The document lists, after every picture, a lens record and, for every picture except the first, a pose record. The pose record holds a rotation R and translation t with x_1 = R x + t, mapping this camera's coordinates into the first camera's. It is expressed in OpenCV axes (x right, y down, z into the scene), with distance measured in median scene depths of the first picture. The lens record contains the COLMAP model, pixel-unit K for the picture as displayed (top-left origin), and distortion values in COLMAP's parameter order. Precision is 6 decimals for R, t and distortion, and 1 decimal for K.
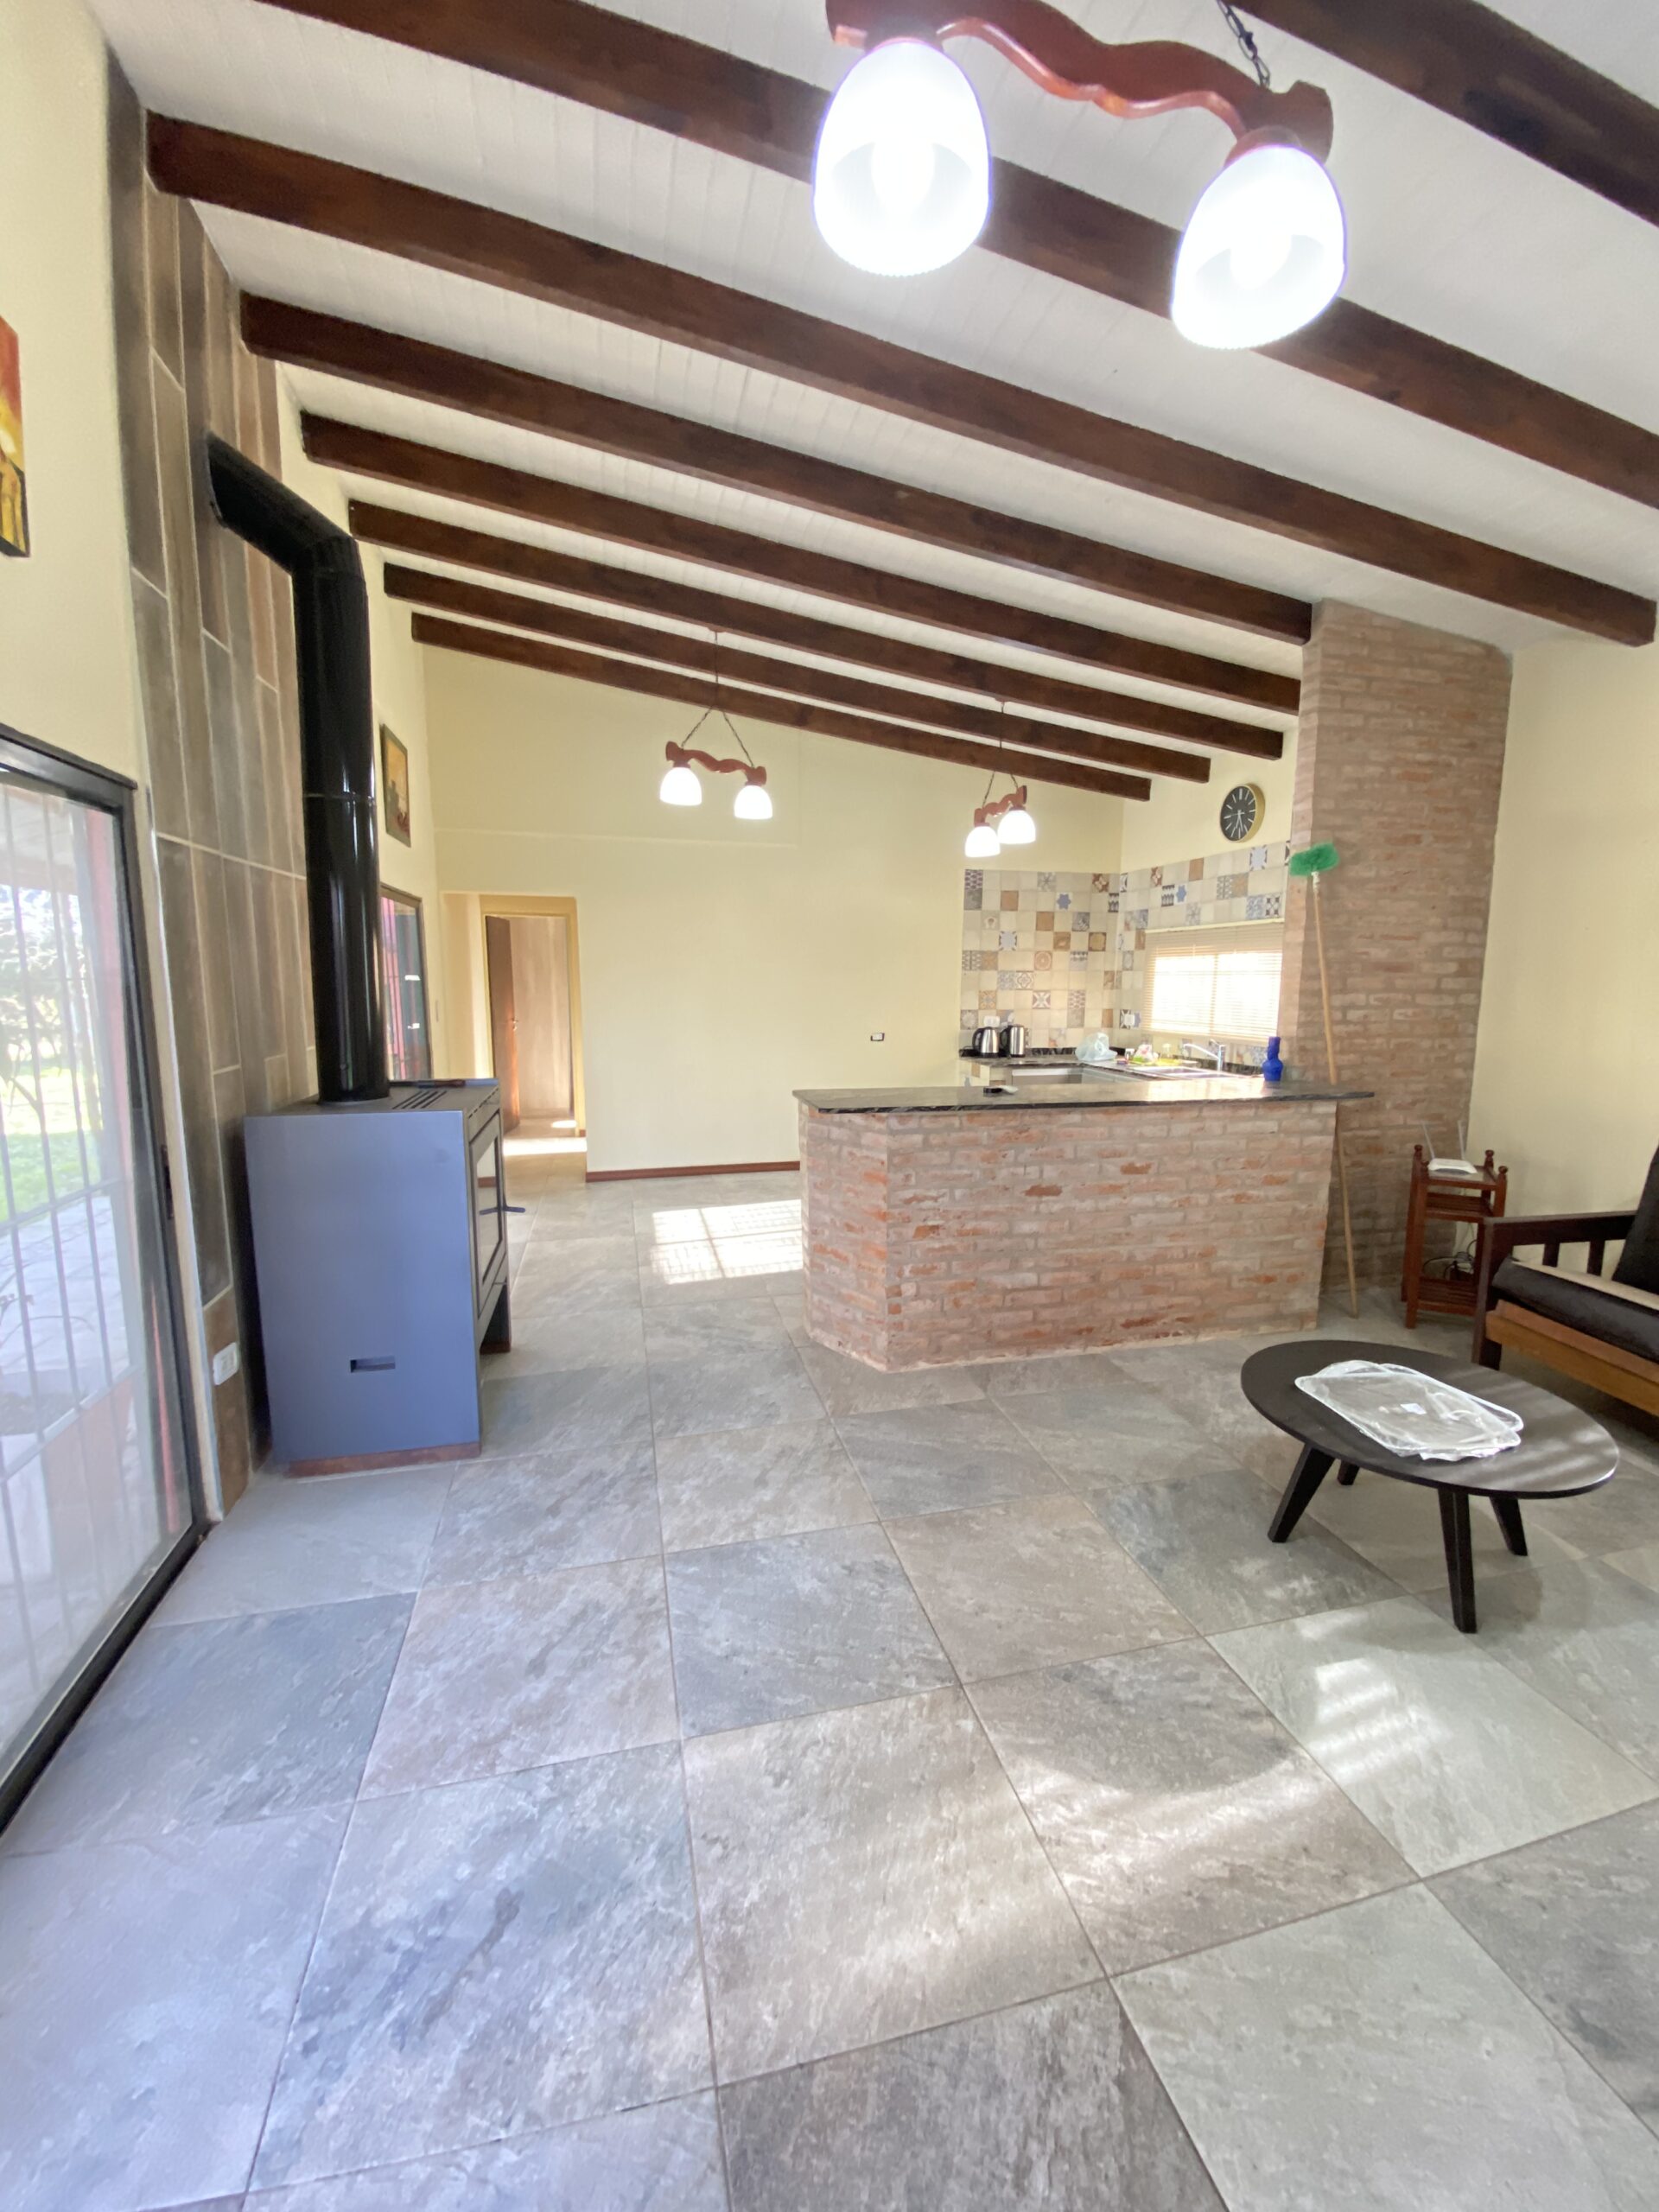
lens RADIAL K [[894.5, 0, 829.5], [0, 894.5, 1106.0], [0, 0, 1]] dist [0.016907, -0.018757]
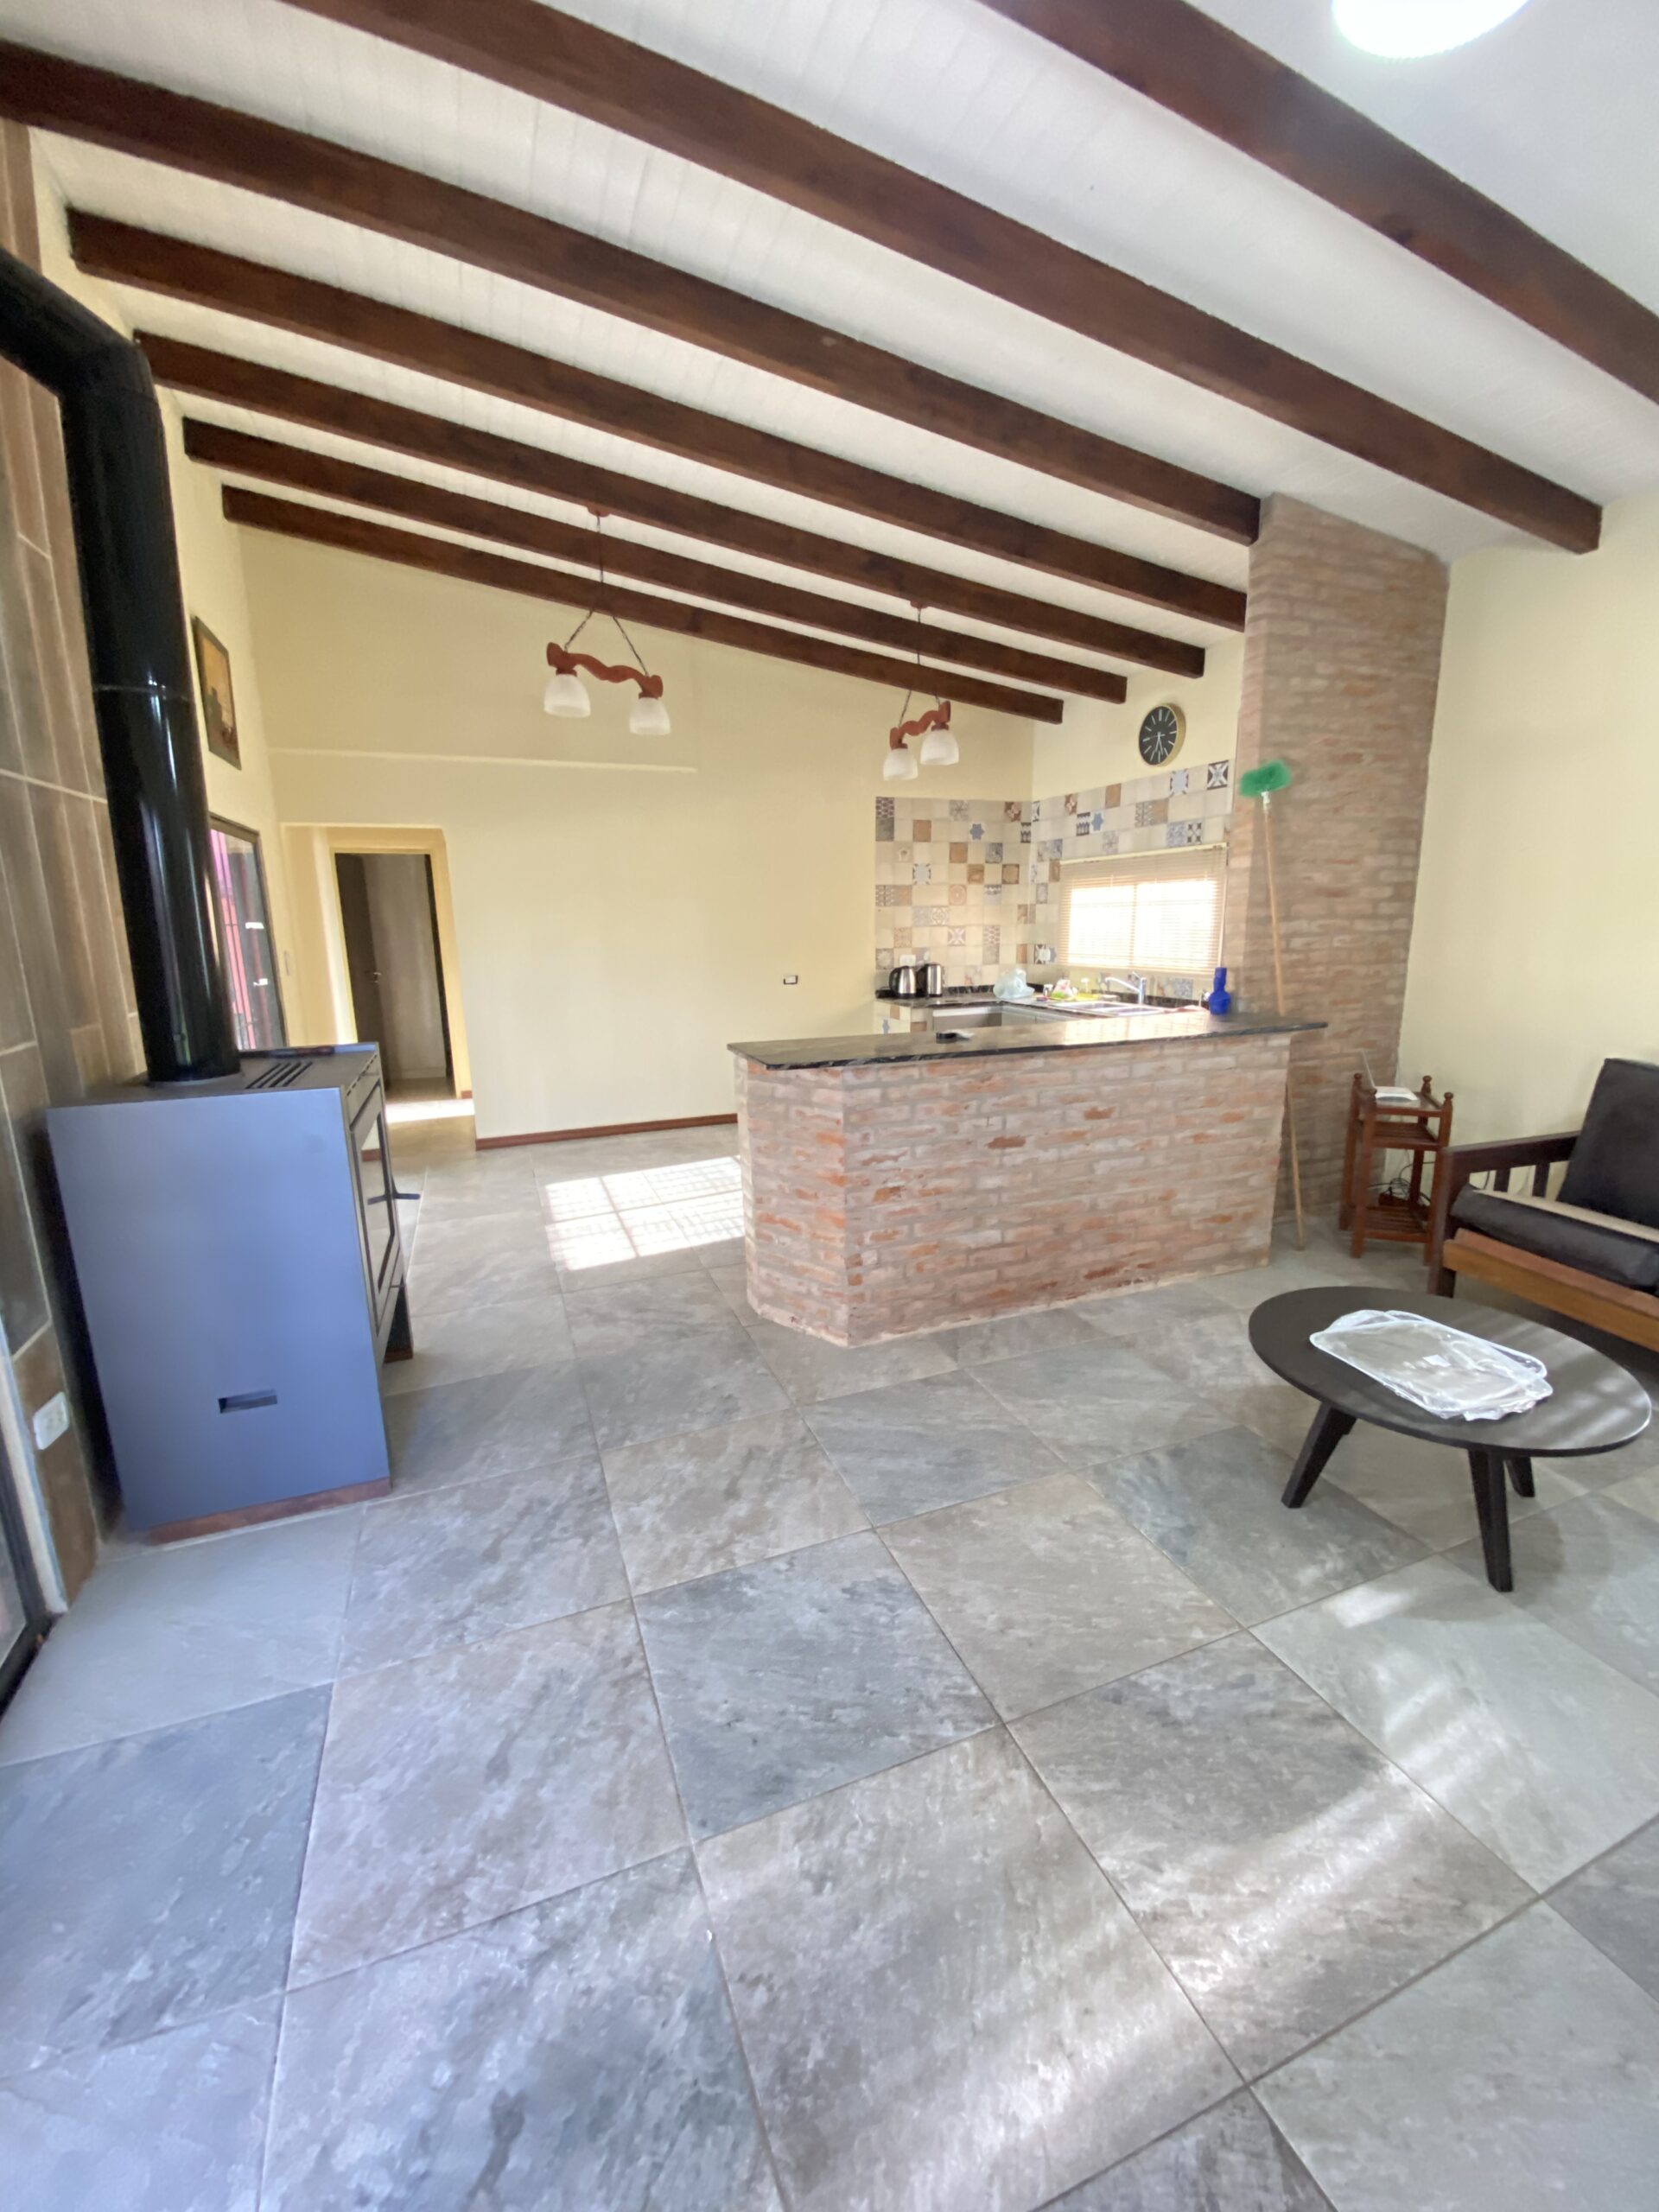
lens RADIAL K [[894.5, 0, 829.5], [0, 894.5, 1106.0], [0, 0, 1]] dist [0.016907, -0.018757]
pose [[0.990876, -0.047248, 0.126220, -0.073405], [0.039042, 0.997008, 0.066713, -0.014820], [-0.128994, -0.061176, 0.989756, 0.137094]]
